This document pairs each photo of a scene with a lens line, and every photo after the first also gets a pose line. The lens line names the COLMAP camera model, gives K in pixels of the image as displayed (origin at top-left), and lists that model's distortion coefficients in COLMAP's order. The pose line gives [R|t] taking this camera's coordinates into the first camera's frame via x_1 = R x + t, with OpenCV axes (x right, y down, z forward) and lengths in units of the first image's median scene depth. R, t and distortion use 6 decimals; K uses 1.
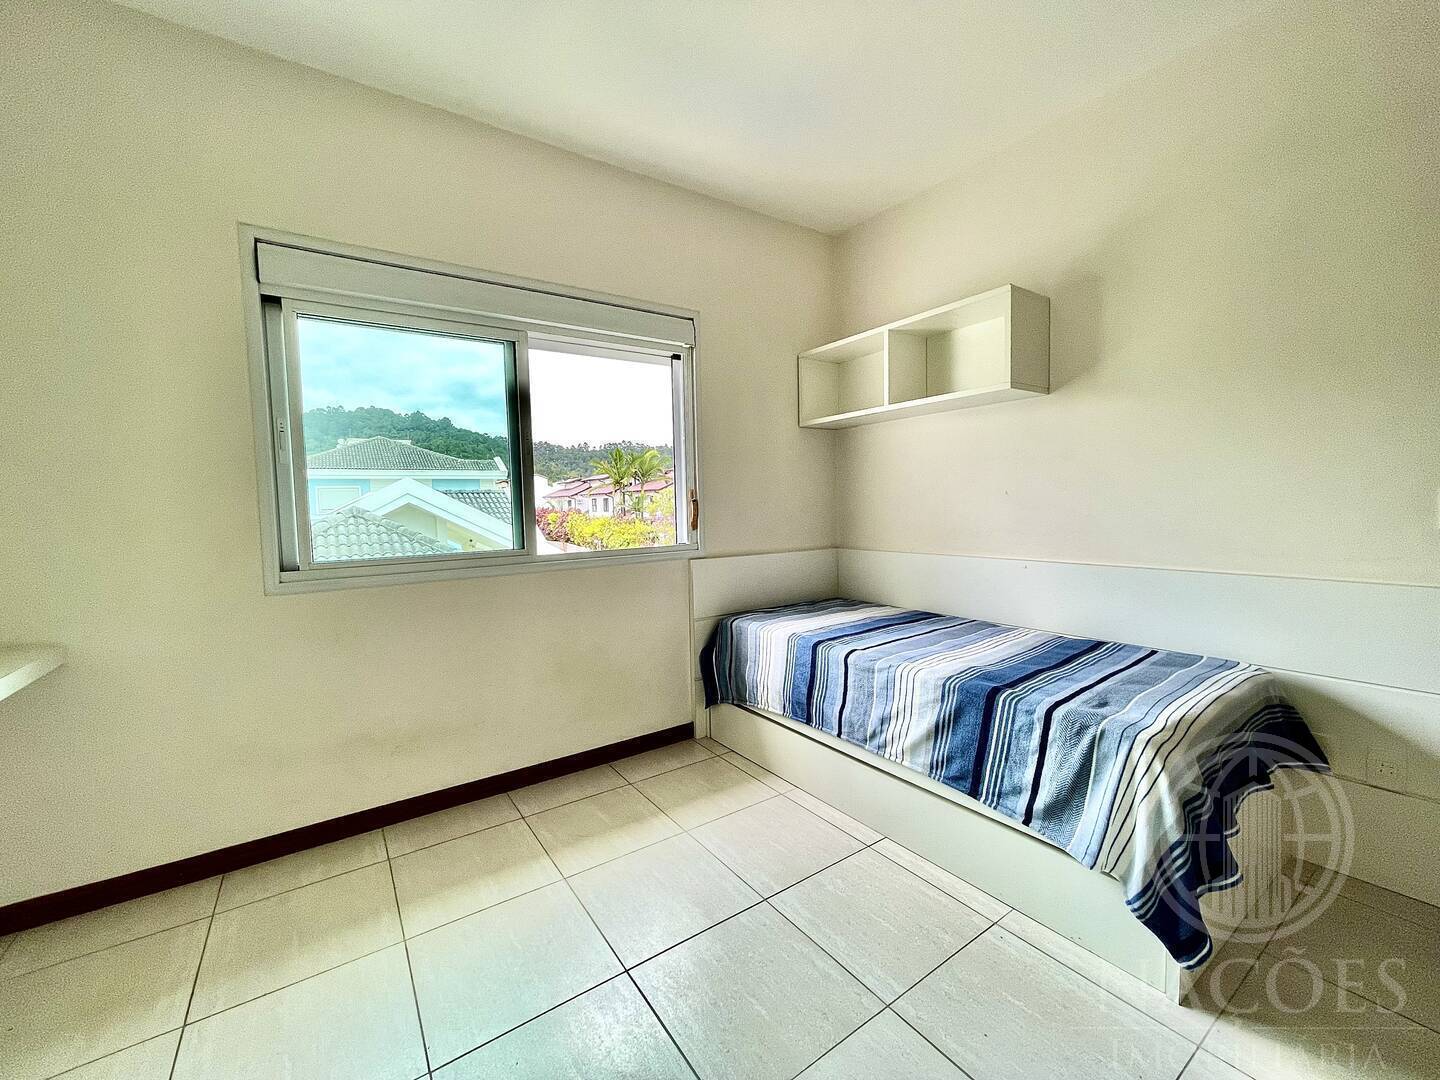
lens RADIAL K [[583.0, 0, 720.0], [0, 583.0, 540.0], [0, 0, 1]] dist [-0.001408, 0.000042]
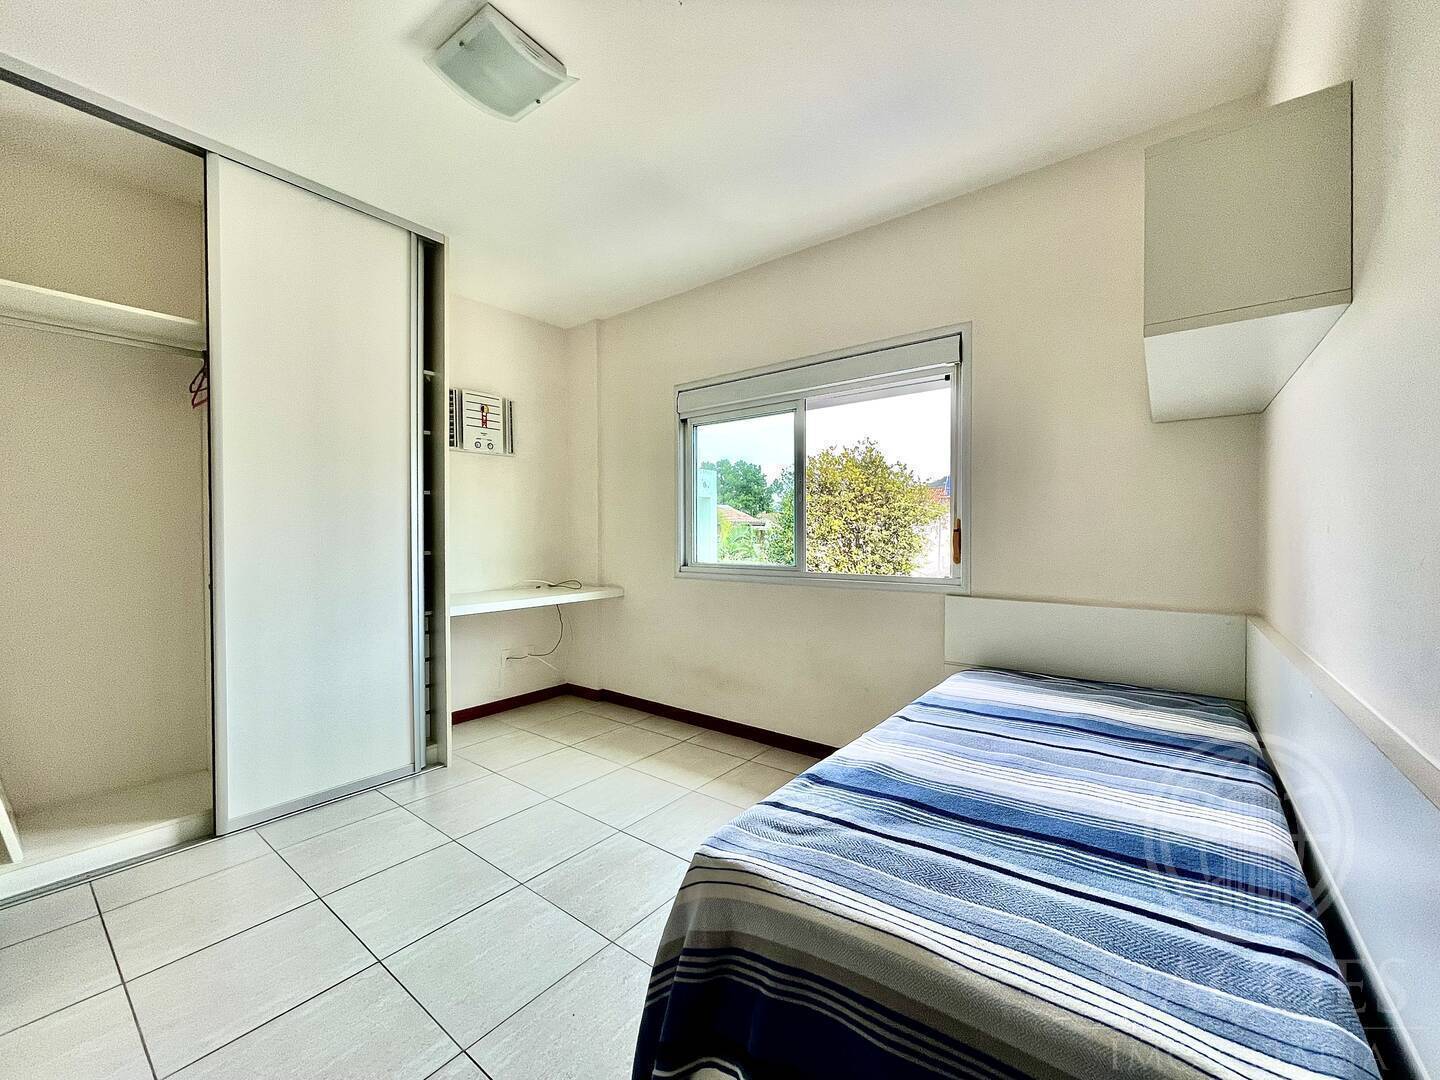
lens RADIAL K [[583.0, 0, 720.0], [0, 583.0, 540.0], [0, 0, 1]] dist [-0.001408, 0.000042]
pose [[0.303475, 0.033065, -0.952265, 0.841330], [-0.065054, 0.997785, 0.013914, -0.049800], [0.950616, 0.057726, 0.304954, 0.442222]]
